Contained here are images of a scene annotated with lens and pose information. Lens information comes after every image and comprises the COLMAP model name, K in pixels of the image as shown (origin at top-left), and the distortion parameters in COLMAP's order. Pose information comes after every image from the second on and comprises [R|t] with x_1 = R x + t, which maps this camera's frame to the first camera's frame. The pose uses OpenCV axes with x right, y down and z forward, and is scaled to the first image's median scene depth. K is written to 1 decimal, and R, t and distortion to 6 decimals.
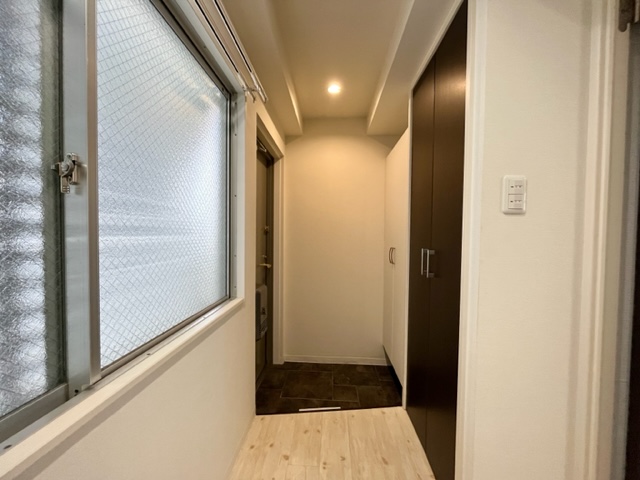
lens RADIAL K [[258.2, 0, 319.3], [0, 258.2, 239.6], [0, 0, 1]] dist [0.000248, 0.000053]
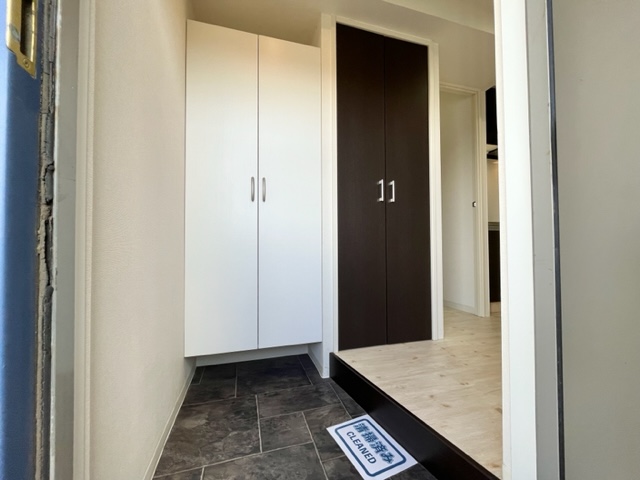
lens RADIAL K [[258.2, 0, 319.1], [0, 258.2, 240.3], [0, 0, 1]] dist [0.000248, 0.000053]
pose [[-0.328311, 0.008361, 0.944533, -0.575028], [0.020635, 0.999786, -0.001678, 0.278103], [-0.944344, 0.018940, -0.328413, 1.478005]]
